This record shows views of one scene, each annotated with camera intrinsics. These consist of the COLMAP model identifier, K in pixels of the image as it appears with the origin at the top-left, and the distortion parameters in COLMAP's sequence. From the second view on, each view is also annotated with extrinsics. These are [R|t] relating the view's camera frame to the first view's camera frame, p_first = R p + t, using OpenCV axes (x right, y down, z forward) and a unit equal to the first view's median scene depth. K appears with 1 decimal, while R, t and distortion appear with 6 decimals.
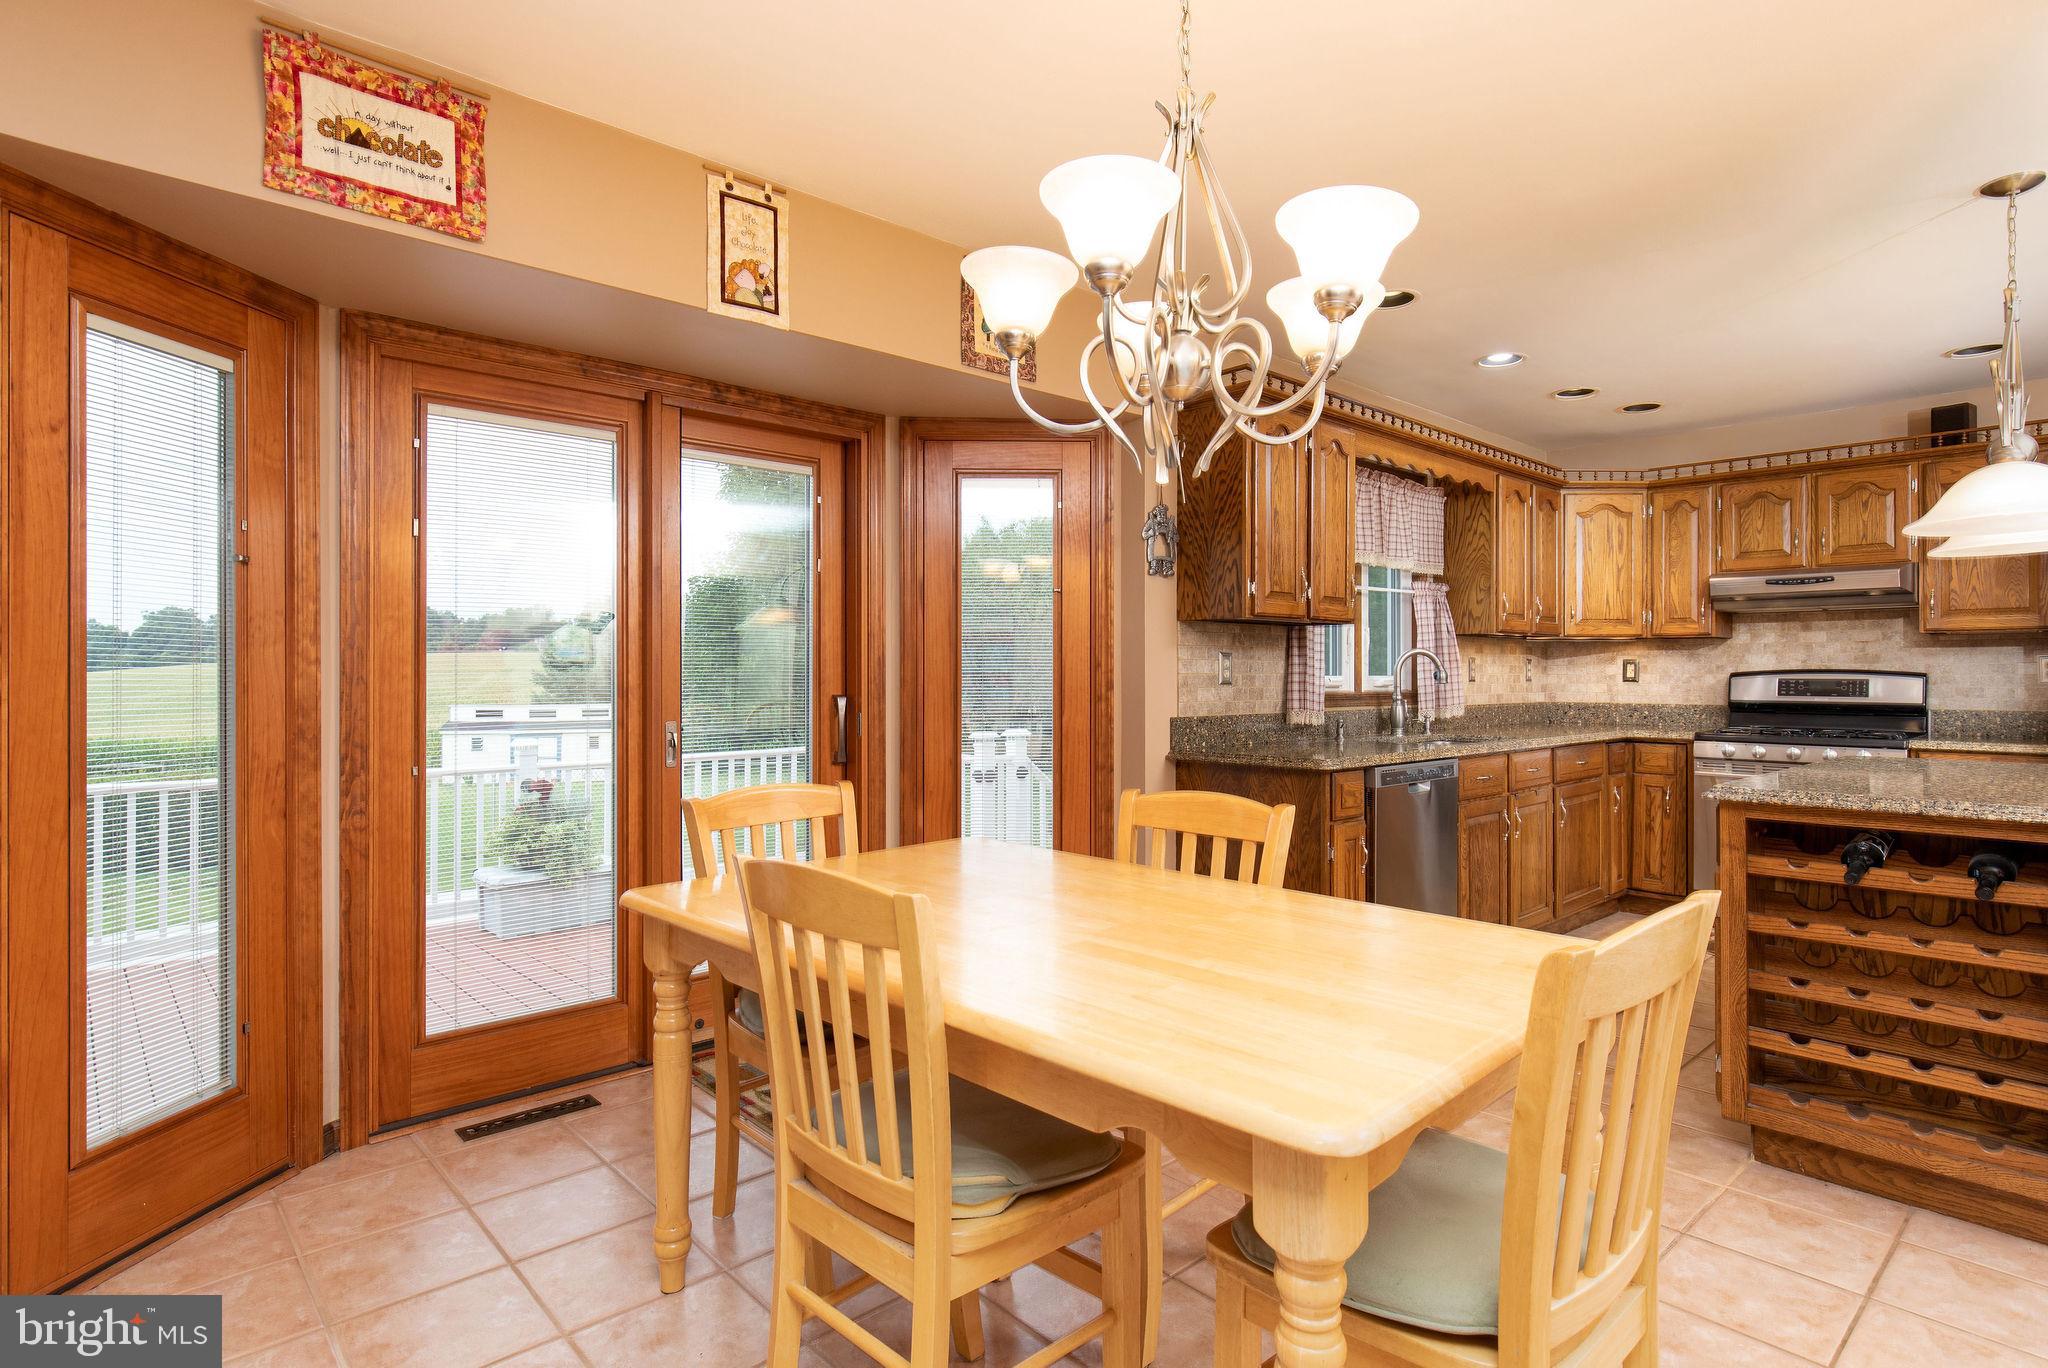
lens RADIAL K [[1072.1, 0, 1026.1], [0, 1072.1, 662.5], [0, 0, 1]] dist [-0.001345, -0.000158]
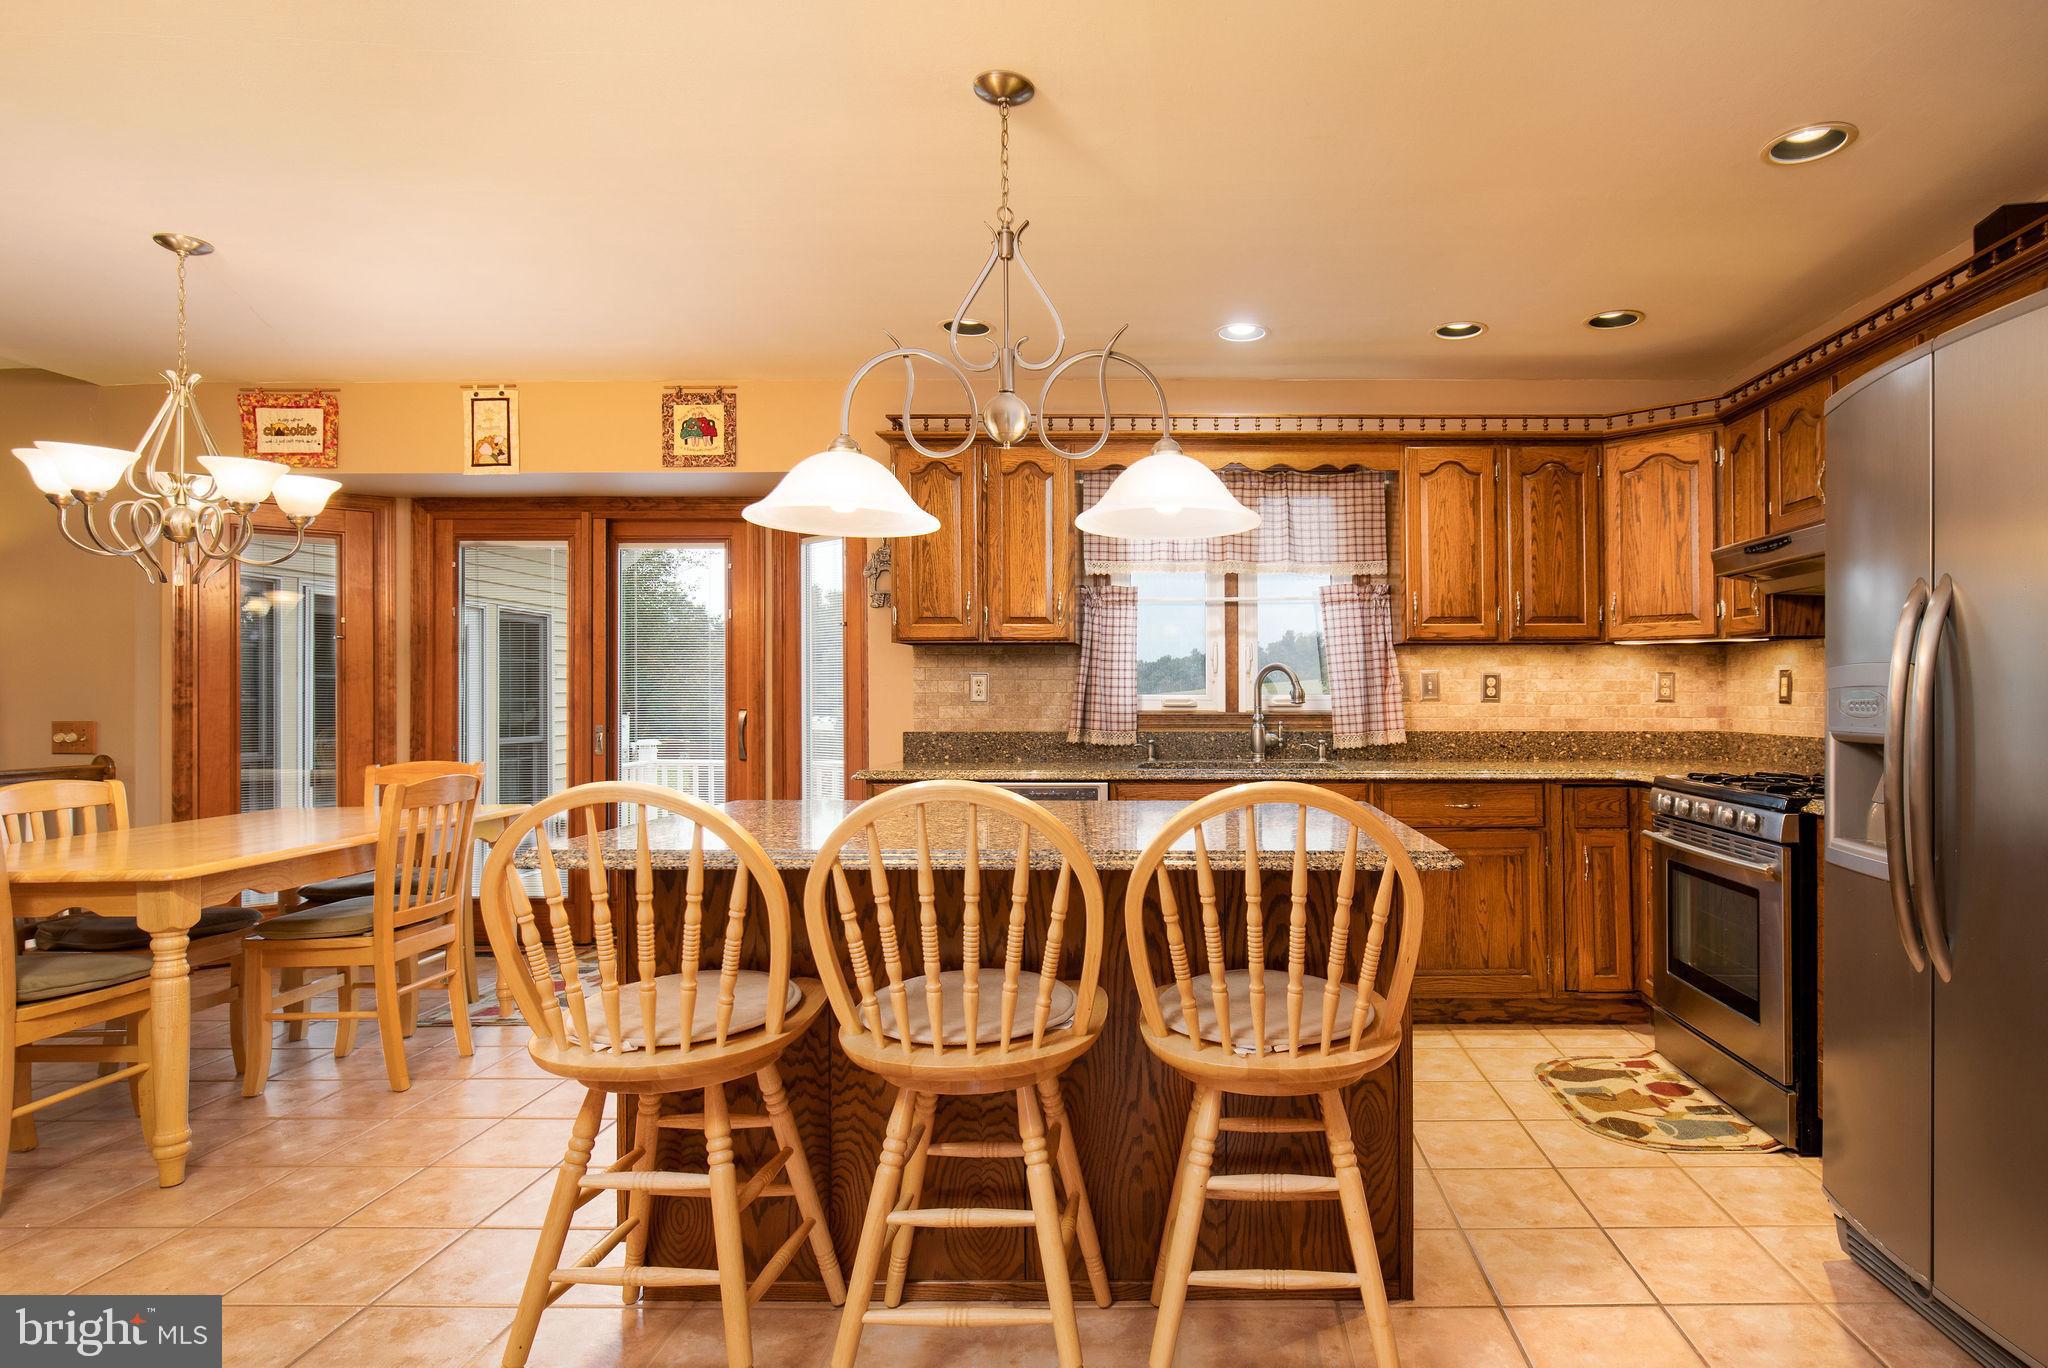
lens RADIAL K [[1111.6, 0, 1192.9], [0, 1111.6, 683.8], [0, 0, 1]] dist [-0.000070, -0.000408]
pose [[0.733155, -0.006590, -0.680030, 1.642581], [0.009484, 0.999955, 0.000534, 0.004609], [0.679996, -0.006841, 0.733184, 0.493055]]
